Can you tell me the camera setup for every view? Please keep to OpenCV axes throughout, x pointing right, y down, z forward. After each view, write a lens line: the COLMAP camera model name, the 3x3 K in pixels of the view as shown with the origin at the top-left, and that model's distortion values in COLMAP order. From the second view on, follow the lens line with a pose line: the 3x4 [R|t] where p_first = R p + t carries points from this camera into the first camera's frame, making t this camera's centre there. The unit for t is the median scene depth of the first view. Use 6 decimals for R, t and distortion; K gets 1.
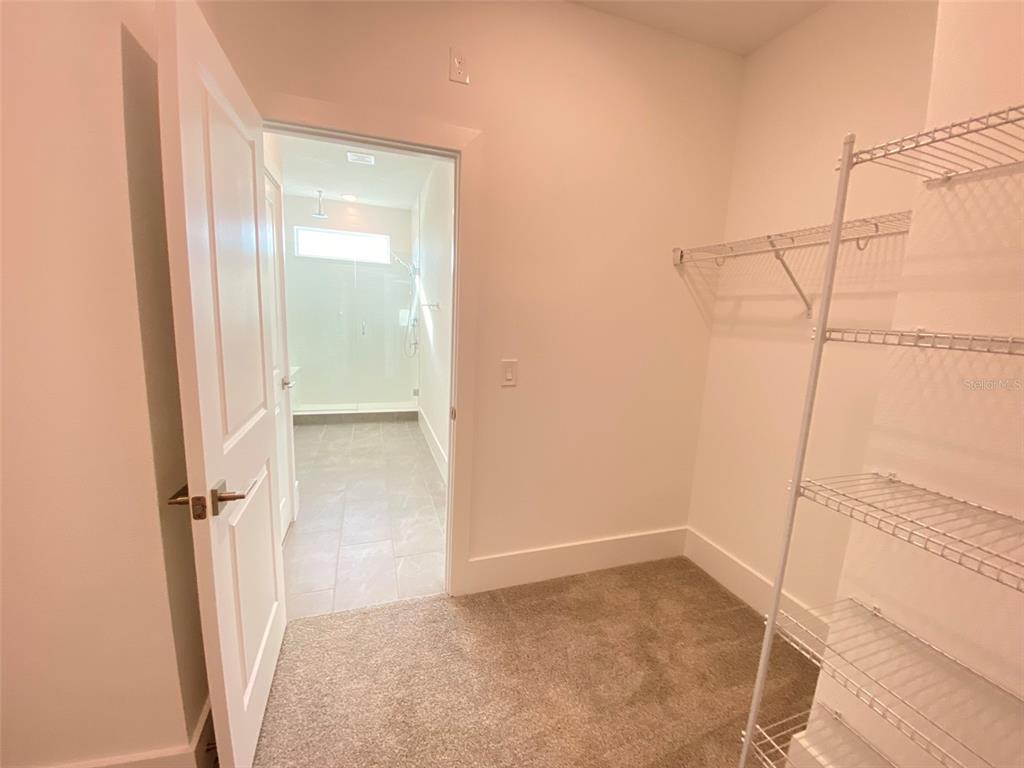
lens RADIAL K [[419.9, 0, 512.0], [0, 419.9, 384.0], [0, 0, 1]] dist [0.020584, -0.021525]
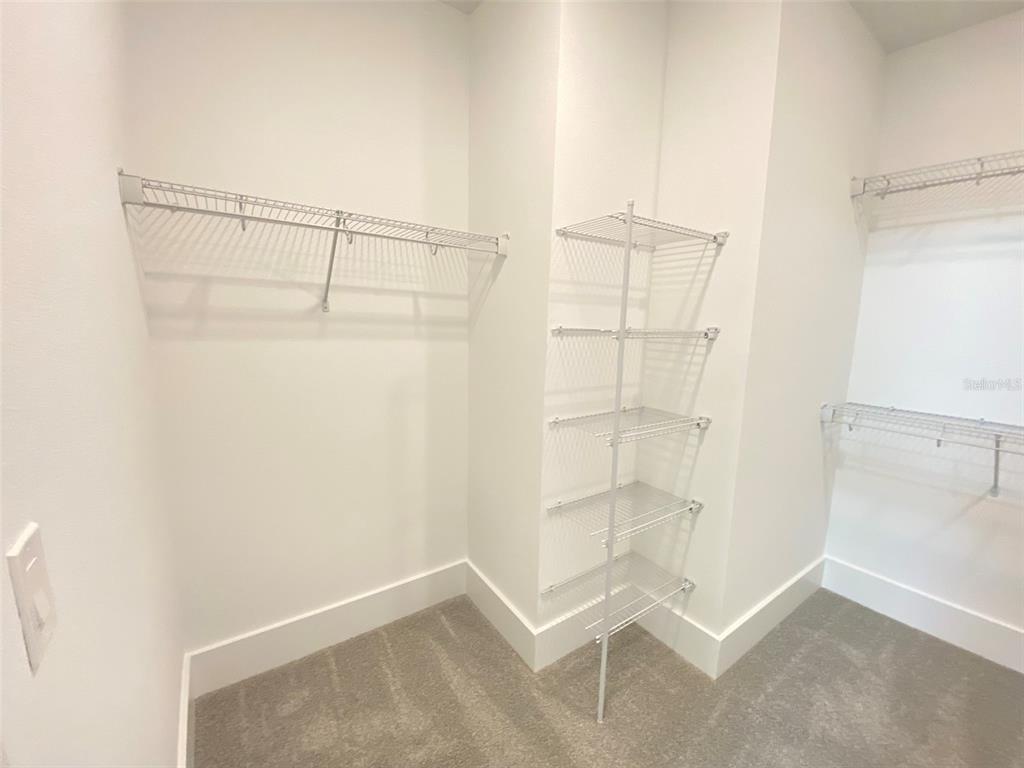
lens RADIAL K [[419.9, 0, 512.0], [0, 419.9, 384.0], [0, 0, 1]] dist [0.020584, -0.021525]
pose [[-0.282979, -0.188730, 0.940374, -0.273132], [0.118422, 0.966072, 0.229524, -0.158483], [-0.951787, 0.176312, -0.251028, 0.835909]]
